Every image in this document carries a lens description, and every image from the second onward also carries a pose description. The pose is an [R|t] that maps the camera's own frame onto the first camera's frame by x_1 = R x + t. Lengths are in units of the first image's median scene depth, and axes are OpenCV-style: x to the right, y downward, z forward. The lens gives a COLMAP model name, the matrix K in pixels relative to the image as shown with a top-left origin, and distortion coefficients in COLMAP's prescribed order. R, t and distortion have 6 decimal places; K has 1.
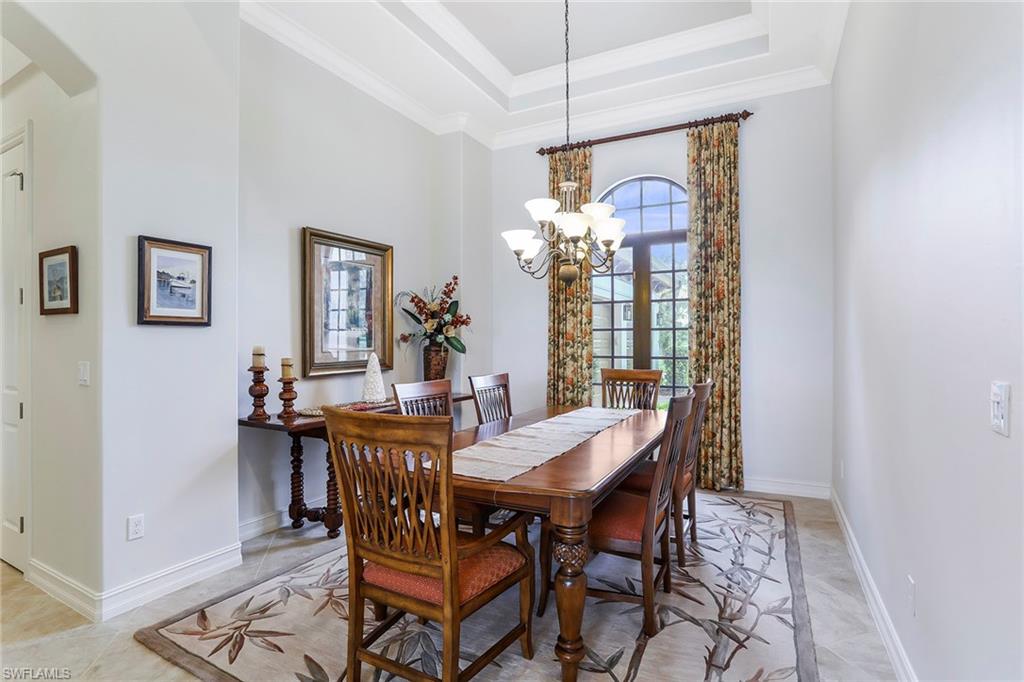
lens RADIAL K [[497.0, 0, 510.3], [0, 497.0, 330.9], [0, 0, 1]] dist [-0.063459, 0.023602]
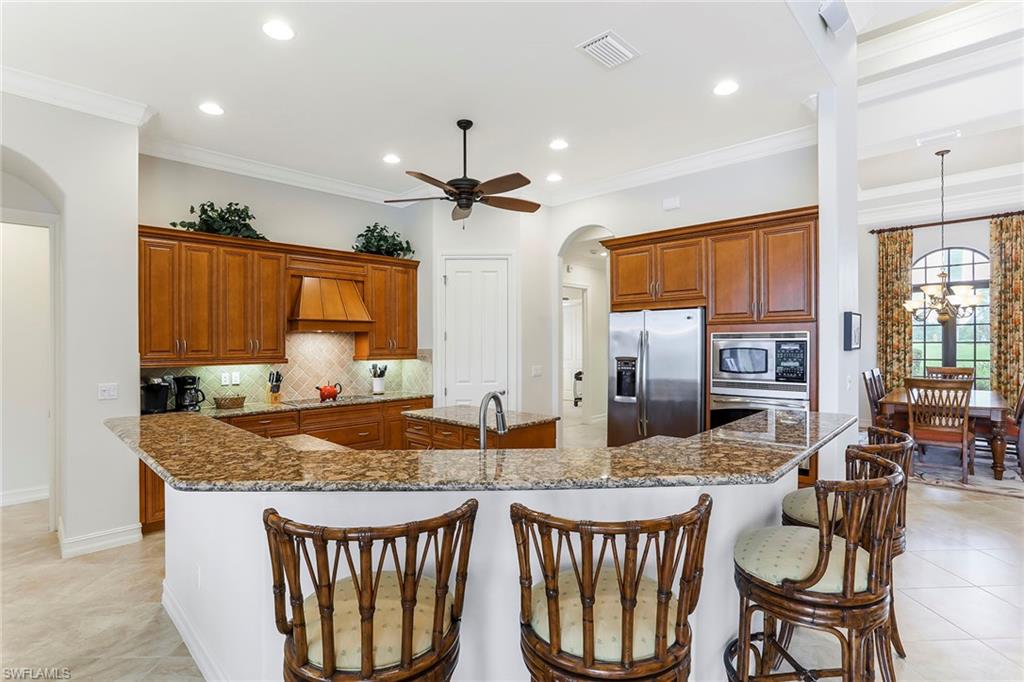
lens RADIAL K [[497.0, 0, 507.4], [0, 497.0, 342.3], [0, 0, 1]] dist [-0.063459, 0.023602]
pose [[0.960114, -0.008860, -0.279469, -0.739048], [0.015712, 0.999628, 0.022288, -0.066426], [0.279168, -0.025790, 0.959896, -0.973893]]
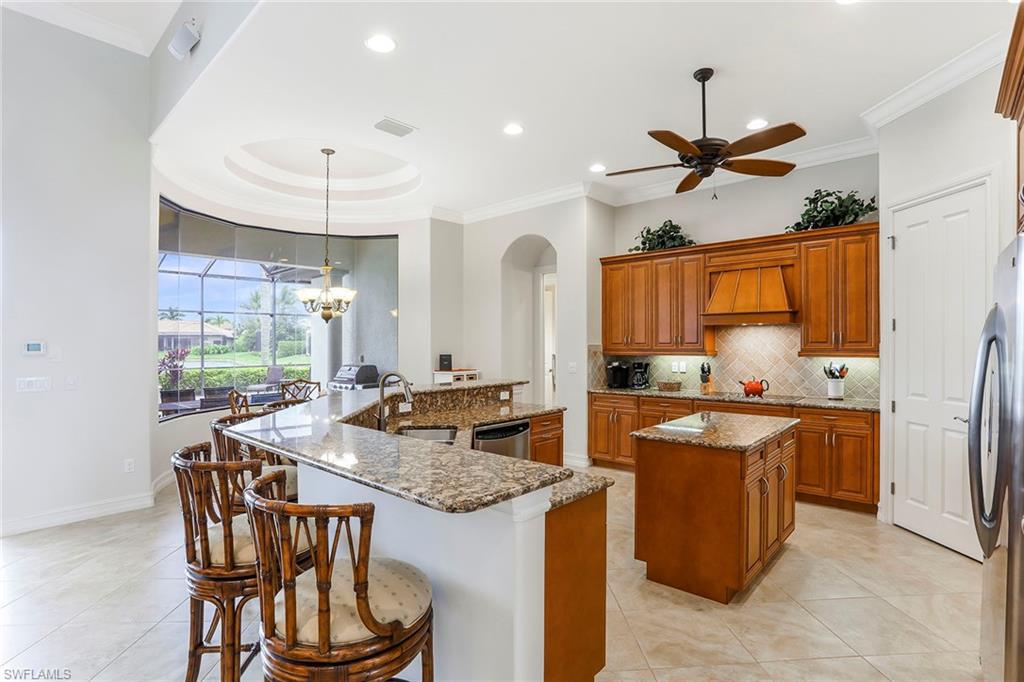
lens RADIAL K [[497.0, 0, 503.1], [0, 497.0, 344.3], [0, 0, 1]] dist [-0.063459, 0.023602]
pose [[-0.265222, 0.003700, -0.964180, -0.259078], [0.032895, 0.999445, -0.005213, -0.040208], [0.963626, -0.033099, -0.265197, -0.222827]]
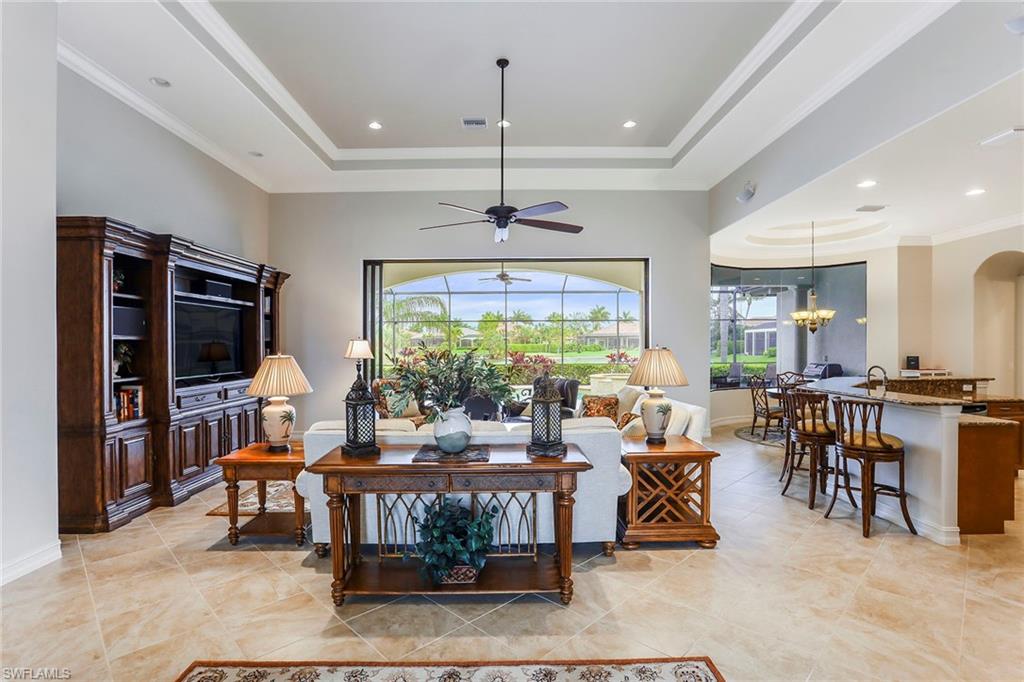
lens RADIAL K [[497.0, 0, 514.3], [0, 497.0, 341.3], [0, 0, 1]] dist [-0.063459, 0.023602]
pose [[-0.881122, 0.000720, -0.472888, 0.476226], [0.017387, 0.999372, -0.030875, -0.048969], [0.472568, -0.035427, -0.880582, 0.079617]]
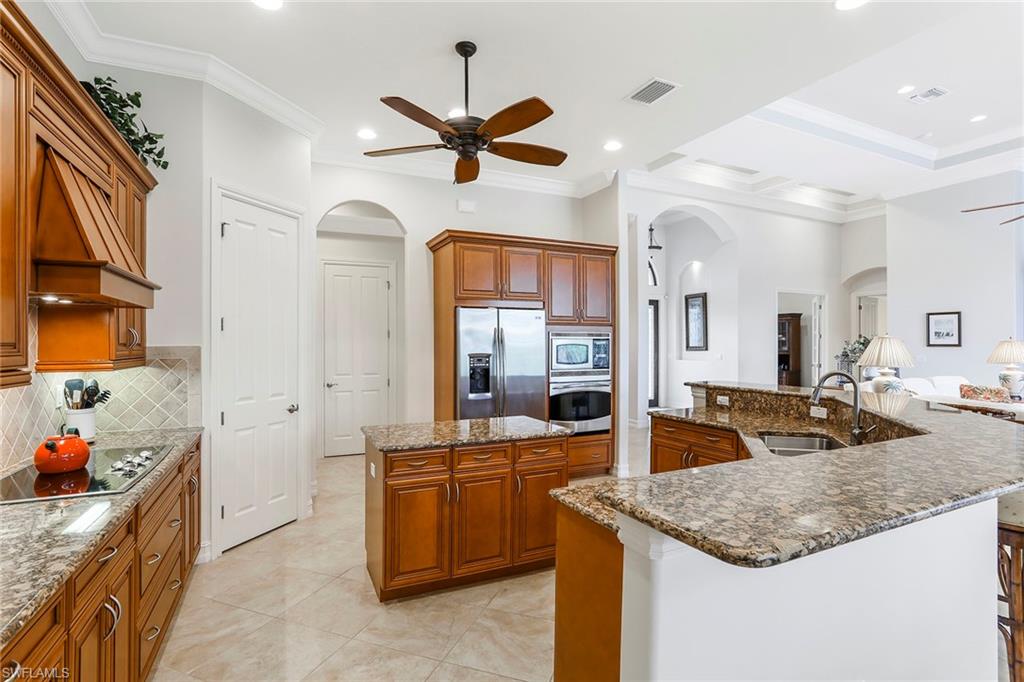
lens RADIAL K [[497.0, 0, 526.0], [0, 497.0, 331.8], [0, 0, 1]] dist [-0.063459, 0.023602]
pose [[0.600980, 0.015561, 0.799112, -1.563635], [-0.017876, 0.999822, -0.006025, -0.048964], [-0.799064, -0.010664, 0.601151, -0.599164]]
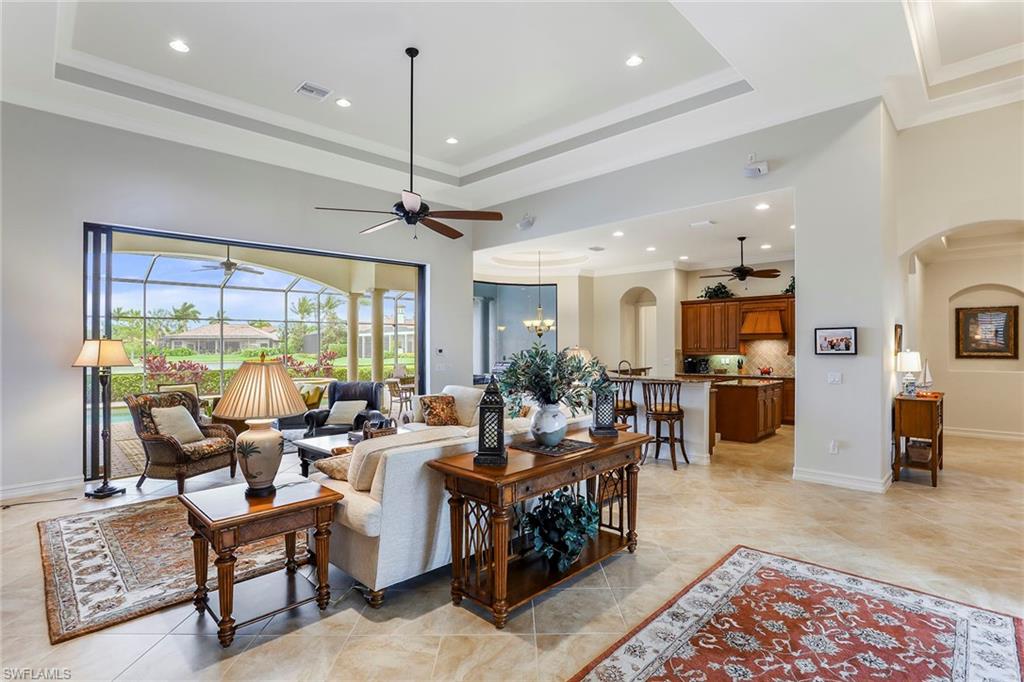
lens RADIAL K [[497.0, 0, 510.6], [0, 497.0, 344.5], [0, 0, 1]] dist [-0.063459, 0.023602]
pose [[-0.295361, -0.001274, -0.955385, 0.939840], [0.031765, 0.999433, -0.011153, -0.059654], [0.954857, -0.033642, -0.295153, -0.409122]]
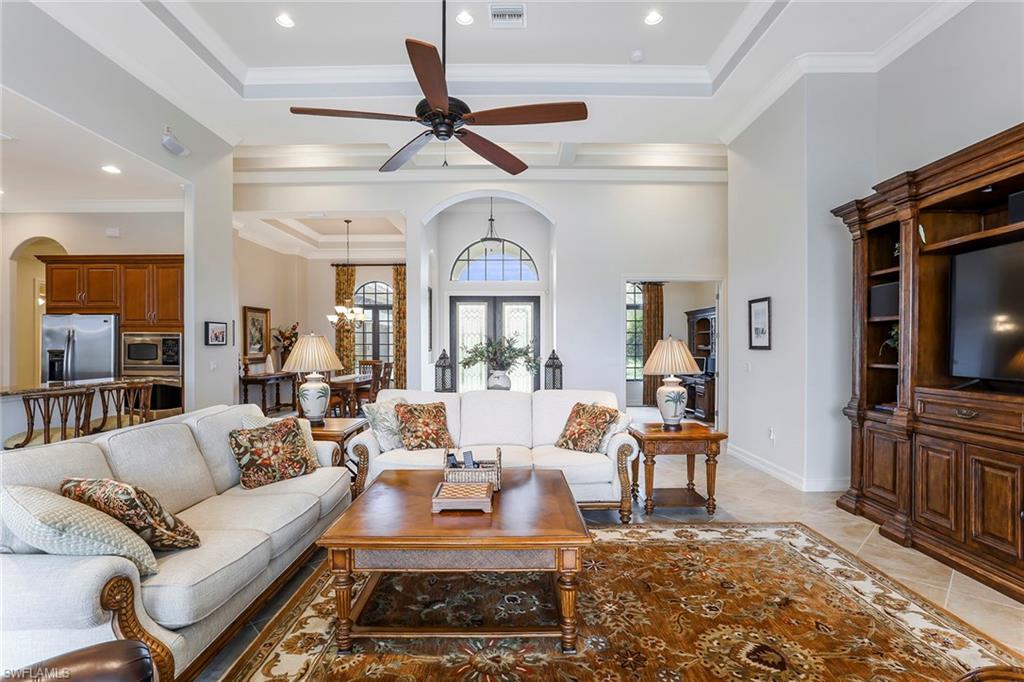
lens RADIAL K [[497.0, 0, 510.1], [0, 497.0, 358.5], [0, 0, 1]] dist [-0.063459, 0.023602]
pose [[0.889103, -0.012198, 0.457544, -0.288923], [-0.011438, 0.998741, 0.048852, -0.062710], [-0.457564, -0.048668, 0.887844, -1.617312]]
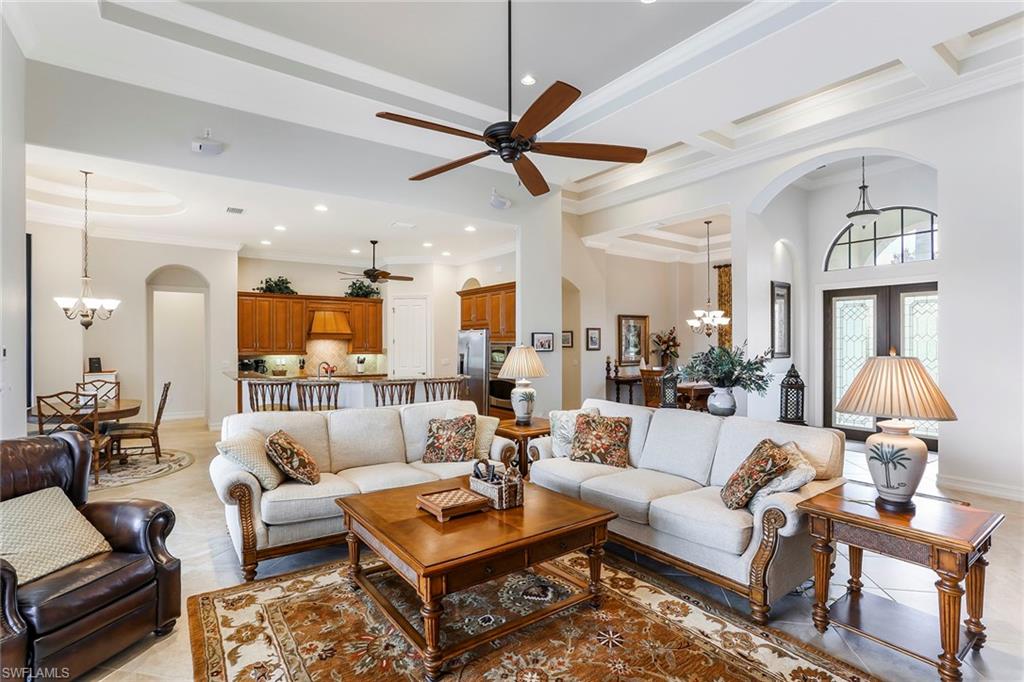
lens RADIAL K [[497.0, 0, 508.2], [0, 497.0, 350.9], [0, 0, 1]] dist [-0.063459, 0.023602]
pose [[0.888500, 0.005855, -0.458839, 0.289274], [0.011124, 0.999350, 0.034292, -0.085491], [0.458742, -0.035572, 0.887857, -1.601250]]
